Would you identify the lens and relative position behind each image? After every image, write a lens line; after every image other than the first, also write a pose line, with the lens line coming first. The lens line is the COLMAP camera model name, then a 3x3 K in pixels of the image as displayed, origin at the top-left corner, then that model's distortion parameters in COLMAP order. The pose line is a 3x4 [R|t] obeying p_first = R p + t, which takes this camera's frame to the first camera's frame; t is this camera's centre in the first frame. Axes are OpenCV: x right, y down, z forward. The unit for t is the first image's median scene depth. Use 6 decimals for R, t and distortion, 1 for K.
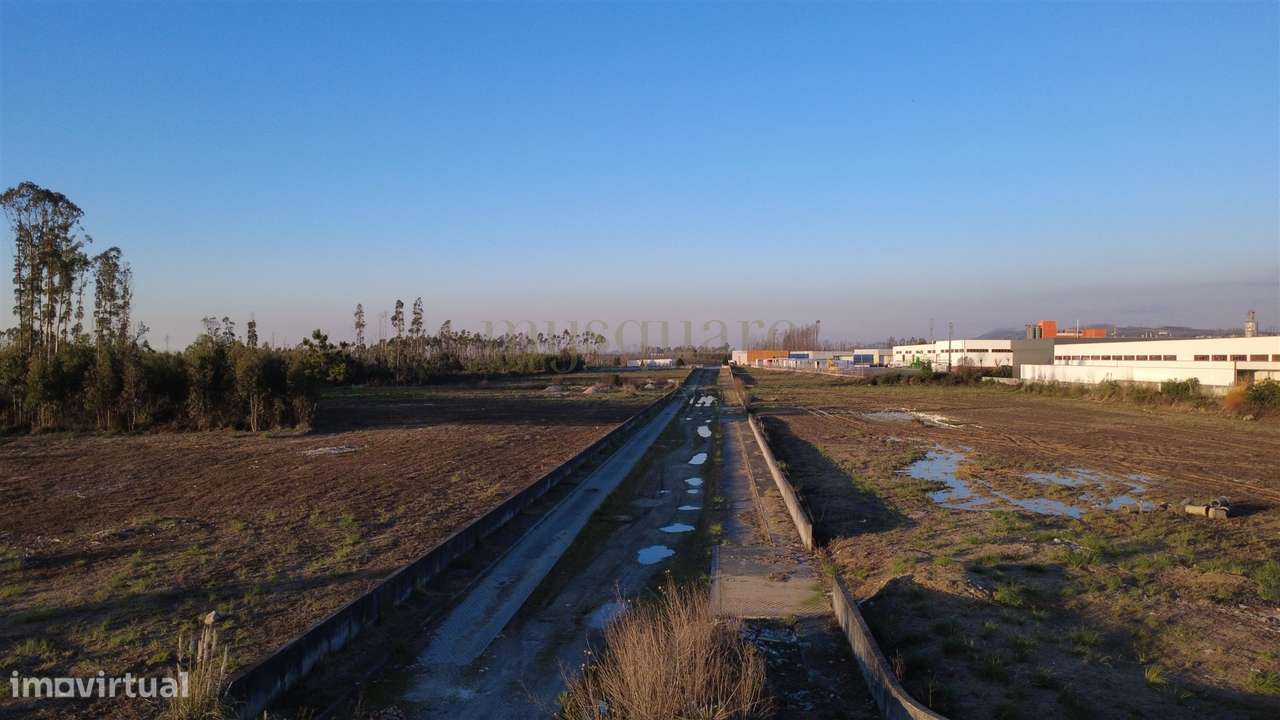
lens RADIAL K [[931.0, 0, 639.2], [0, 931.0, 359.7], [0, 0, 1]] dist [-0.001878, -0.000340]
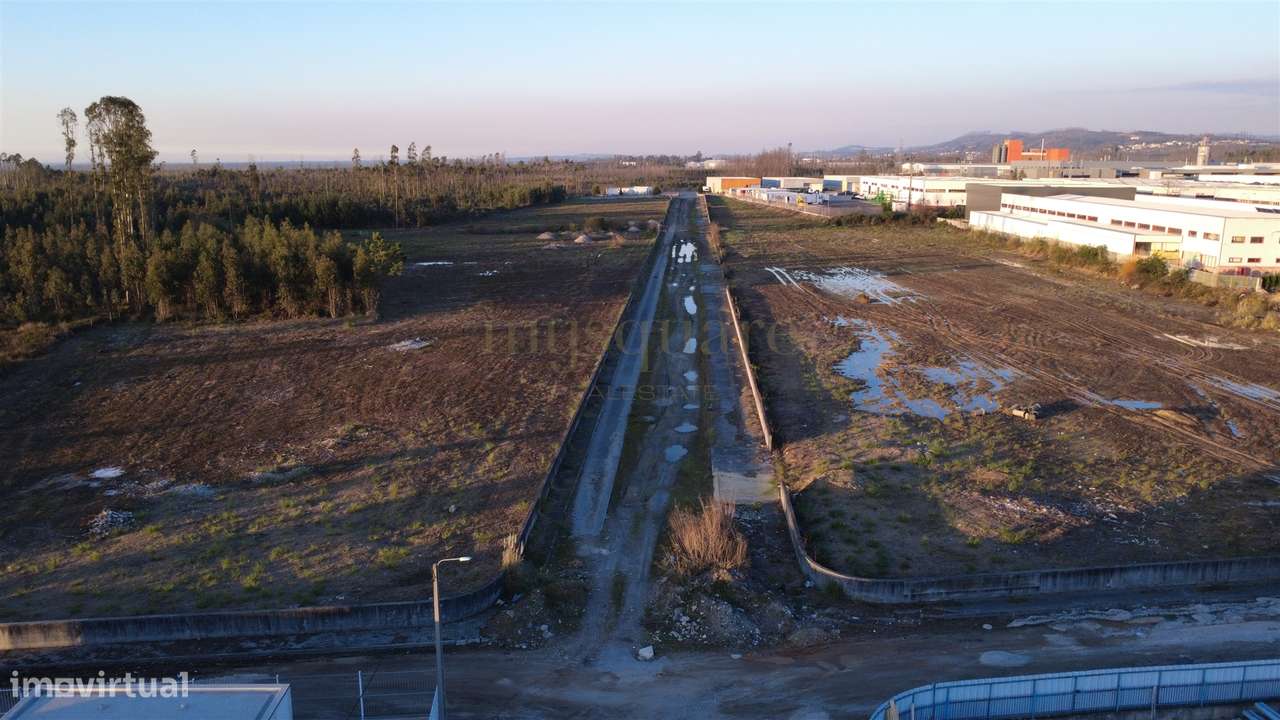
lens RADIAL K [[931.0, 0, 639.2], [0, 931.0, 359.7], [0, 0, 1]] dist [-0.001878, -0.000340]
pose [[0.999494, -0.007148, 0.030987, -0.027006], [0.000546, 0.978119, 0.208044, -0.081072], [-0.031796, -0.207921, 0.977629, -0.156691]]
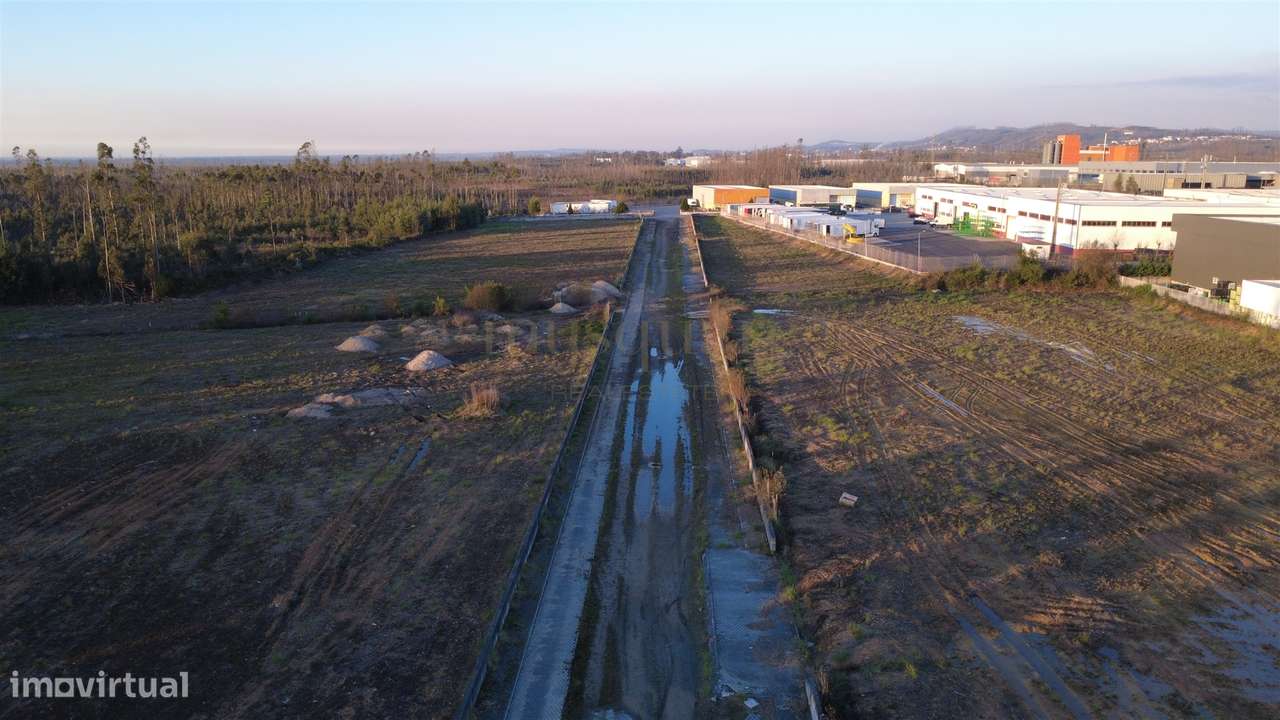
lens RADIAL K [[931.0, 0, 639.2], [0, 931.0, 359.7], [0, 0, 1]] dist [-0.001878, -0.000340]
pose [[0.998584, -0.011038, 0.052034, 0.049637], [-0.000330, 0.976926, 0.213578, -0.100859], [-0.053191, -0.213292, 0.975539, 0.751258]]
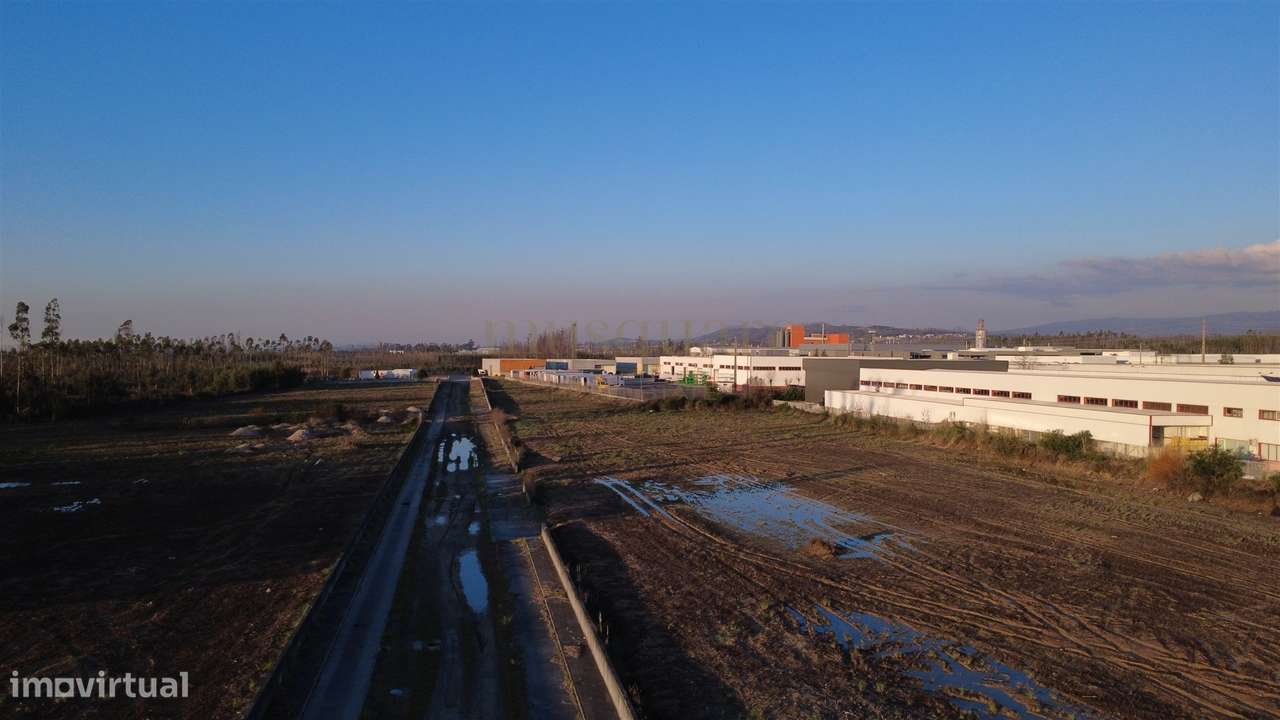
lens RADIAL K [[931.0, 0, 639.2], [0, 931.0, 359.7], [0, 0, 1]] dist [-0.001878, -0.000340]
pose [[0.962709, -0.000285, 0.270540, 0.010703], [-0.001546, 0.999977, 0.006553, -0.045065], [-0.270536, -0.006727, 0.962686, 0.324583]]
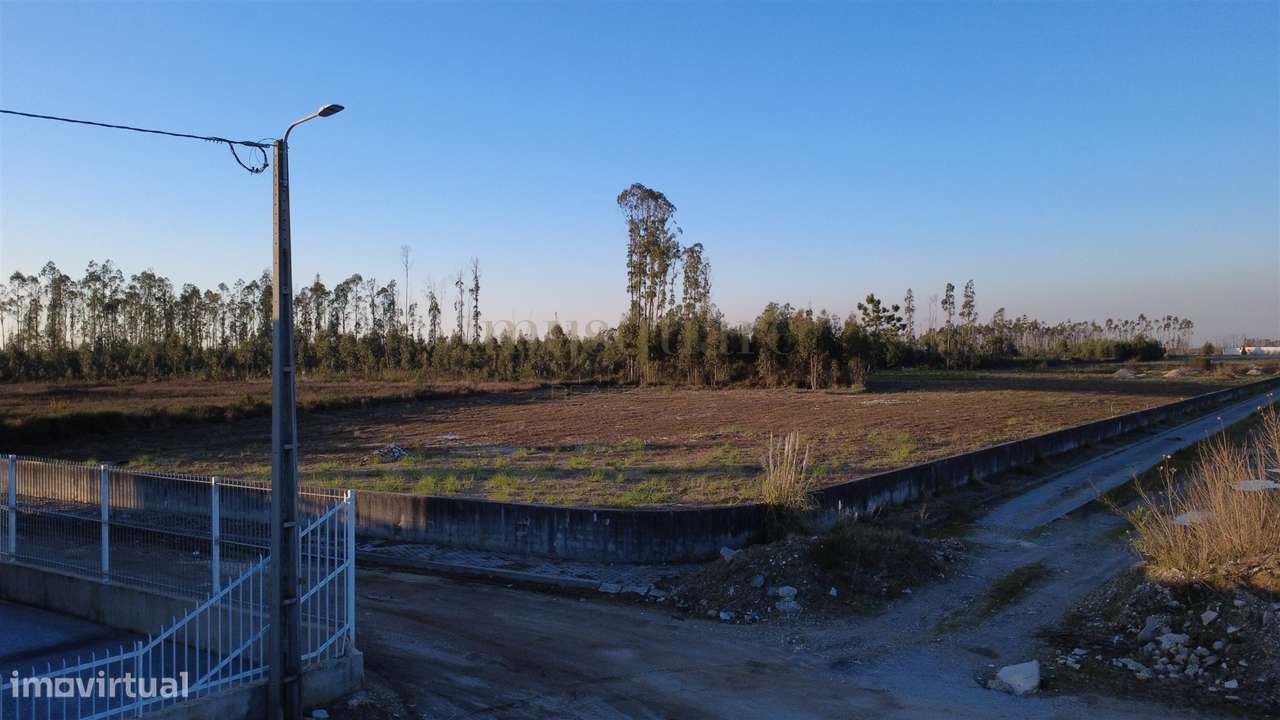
lens RADIAL K [[931.0, 0, 639.2], [0, 931.0, 359.7], [0, 0, 1]] dist [-0.001878, -0.000340]
pose [[0.840063, 0.001246, -0.542488, 0.000894], [0.000233, 0.999996, 0.002657, 0.025031], [0.542489, -0.002359, 0.840059, -0.010329]]
